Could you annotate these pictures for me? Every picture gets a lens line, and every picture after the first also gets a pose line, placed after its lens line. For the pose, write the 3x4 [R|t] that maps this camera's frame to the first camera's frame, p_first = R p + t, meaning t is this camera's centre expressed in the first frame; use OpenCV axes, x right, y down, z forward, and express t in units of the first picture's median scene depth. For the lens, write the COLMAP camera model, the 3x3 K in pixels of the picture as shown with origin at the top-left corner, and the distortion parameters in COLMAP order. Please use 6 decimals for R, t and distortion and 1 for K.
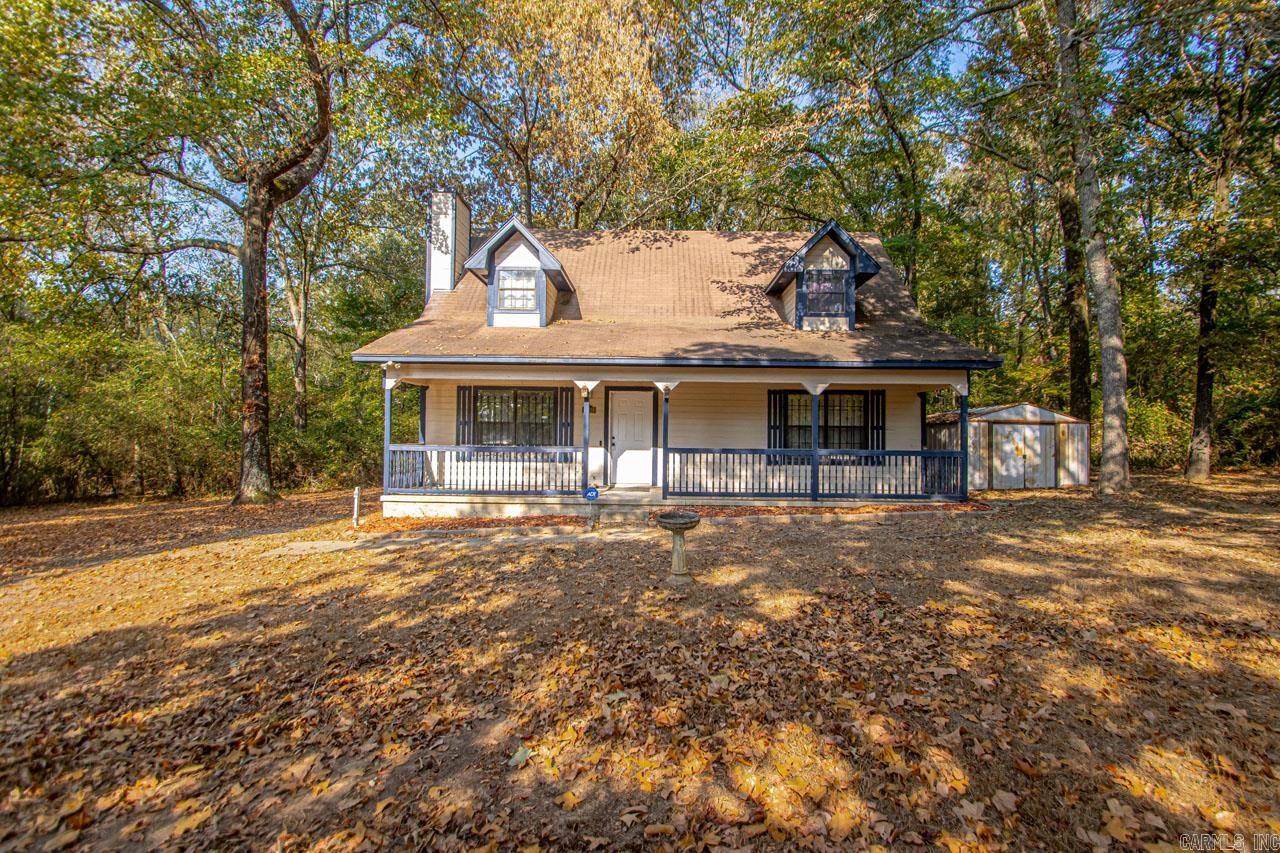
lens RADIAL K [[593.3, 0, 647.9], [0, 593.3, 431.8], [0, 0, 1]] dist [0.007564, 0.000078]
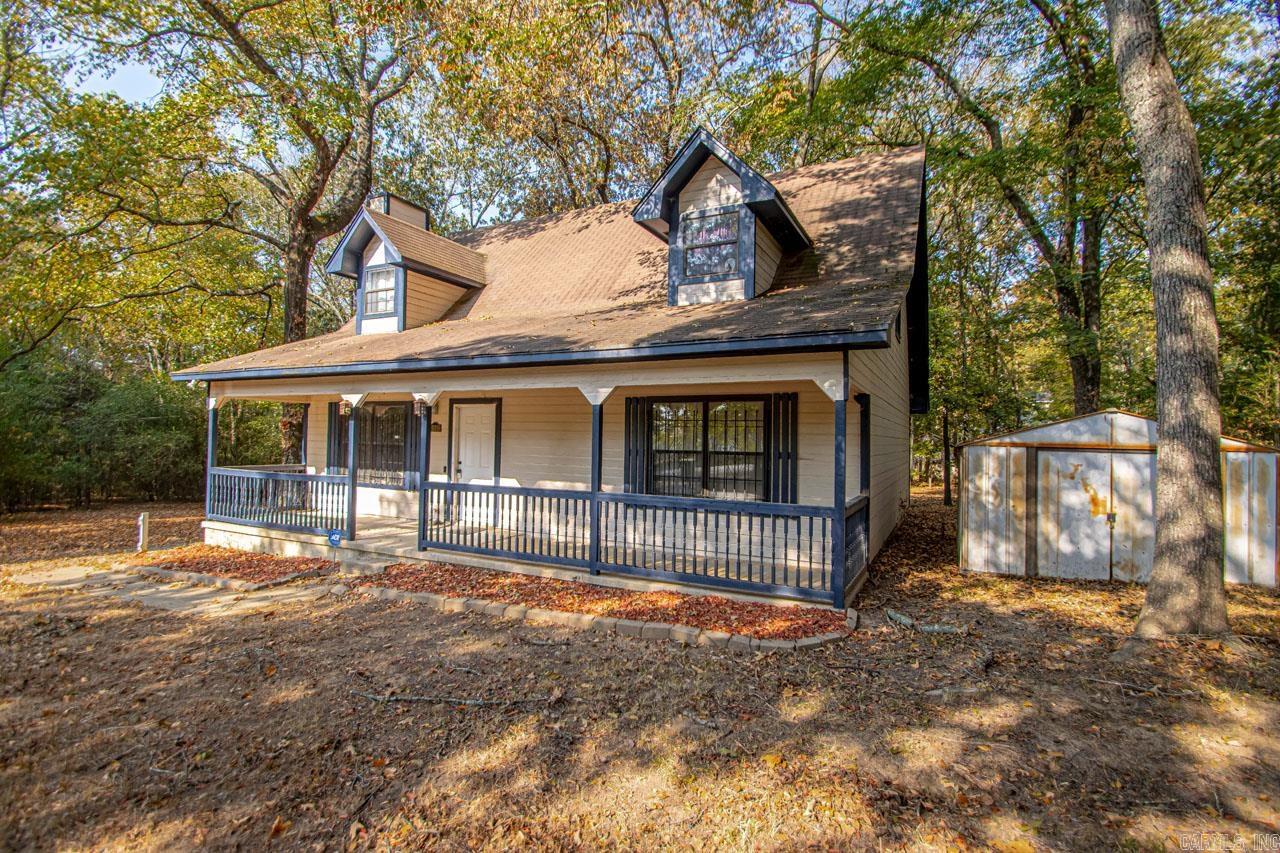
lens RADIAL K [[595.3, 0, 665.6], [0, 595.3, 422.5], [0, 0, 1]] dist [0.024049, -0.015290]
pose [[0.894617, -0.008388, -0.446755, 0.548874], [-0.004460, 0.999606, -0.027698, -0.023255], [0.446812, 0.026771, 0.894227, 0.406011]]
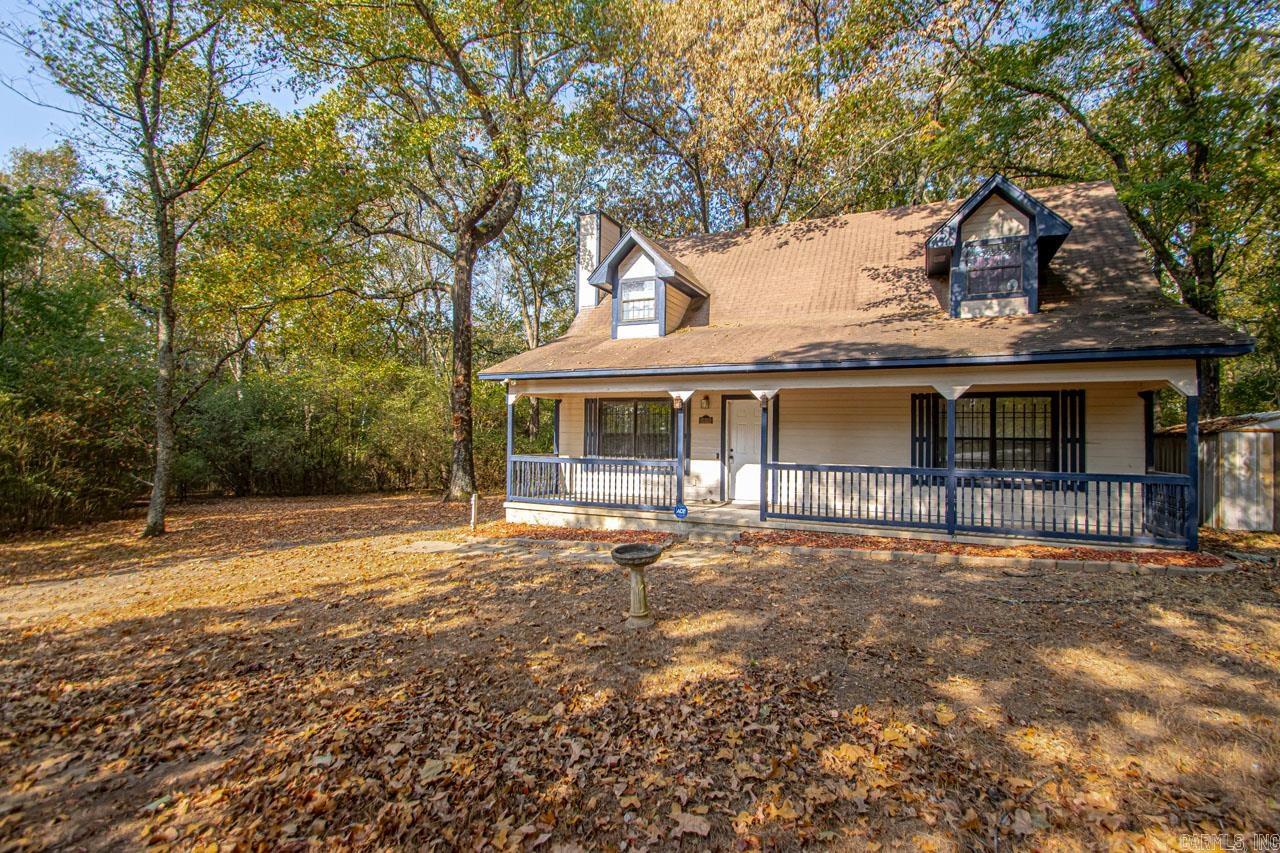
lens RADIAL K [[593.1, 0, 656.7], [0, 593.1, 429.2], [0, 0, 1]] dist [0.017570, -0.016203]
pose [[0.913714, -0.004089, -0.406337, 0.213447], [-0.000319, 0.999942, -0.010780, -0.012725], [0.406357, 0.009979, 0.913660, 0.102840]]
